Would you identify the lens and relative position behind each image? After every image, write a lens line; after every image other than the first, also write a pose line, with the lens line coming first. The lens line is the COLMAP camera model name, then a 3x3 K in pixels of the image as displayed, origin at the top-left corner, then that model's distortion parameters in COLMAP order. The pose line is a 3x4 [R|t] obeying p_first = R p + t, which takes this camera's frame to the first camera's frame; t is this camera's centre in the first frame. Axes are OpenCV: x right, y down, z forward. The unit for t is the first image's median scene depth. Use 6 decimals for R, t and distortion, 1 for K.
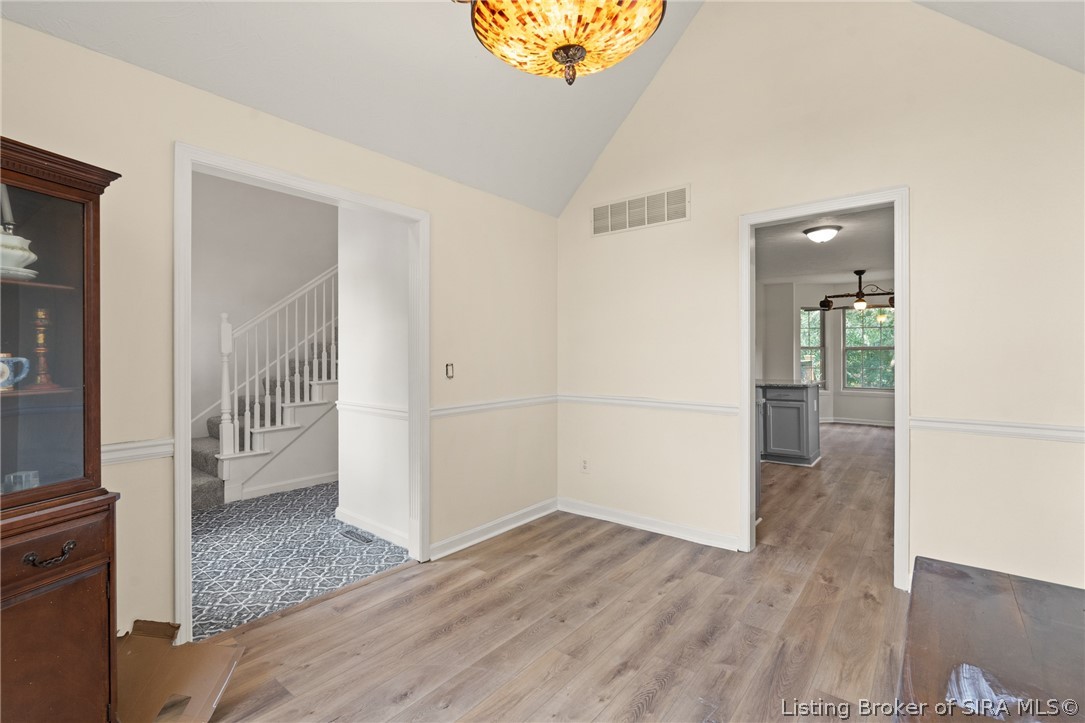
lens RADIAL K [[480.2, 0, 551.0], [0, 480.2, 354.4], [0, 0, 1]] dist [-0.004135, 0.000108]
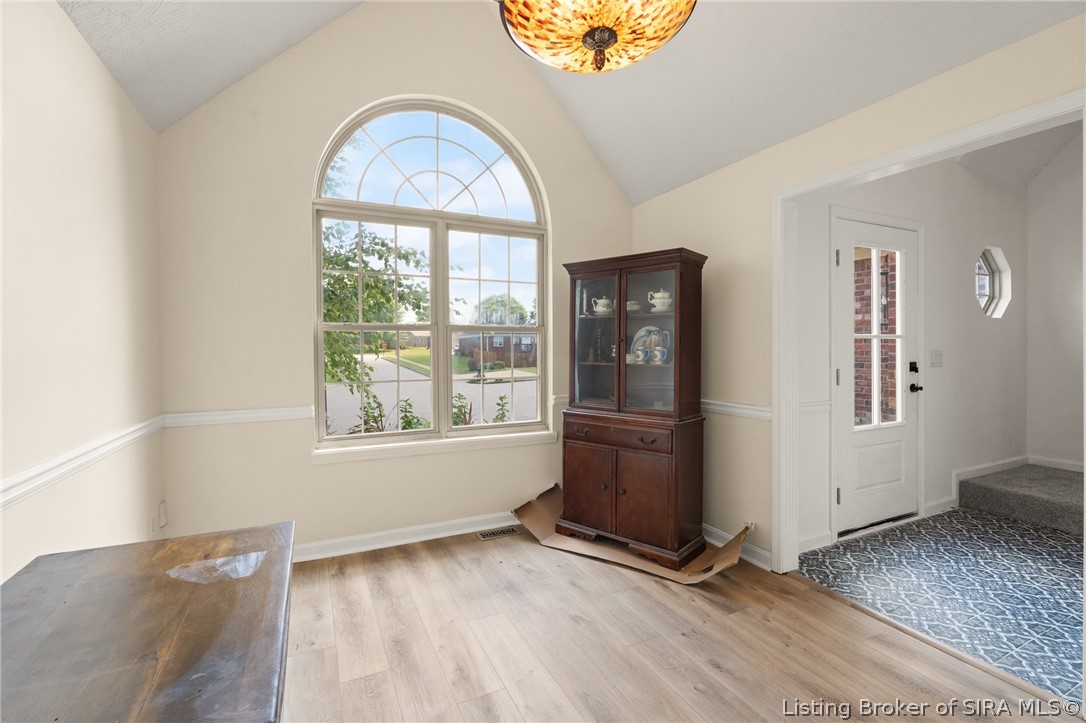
lens RADIAL K [[480.6, 0, 546.3], [0, 480.6, 356.0], [0, 0, 1]] dist [-0.004135, 0.000108]
pose [[-0.425571, 0.016823, -0.904769, 0.816833], [0.001545, 0.999839, 0.017864, -0.001689], [0.904924, 0.006204, -0.425529, 1.106822]]
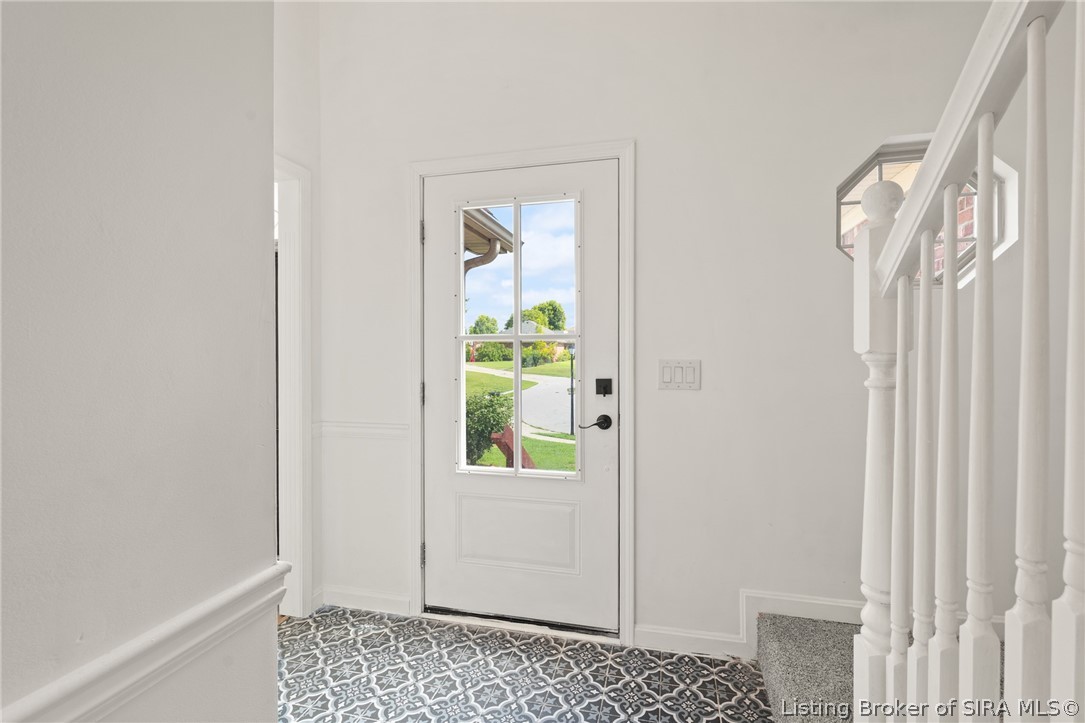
lens RADIAL K [[480.2, 0, 543.9], [0, 480.2, 360.7], [0, 0, 1]] dist [-0.004135, 0.000108]
pose [[-0.905656, 0.011243, -0.423864, -0.927130], [0.005136, 0.999866, 0.015548, -0.002183], [0.423982, 0.011904, -0.905592, 2.601459]]
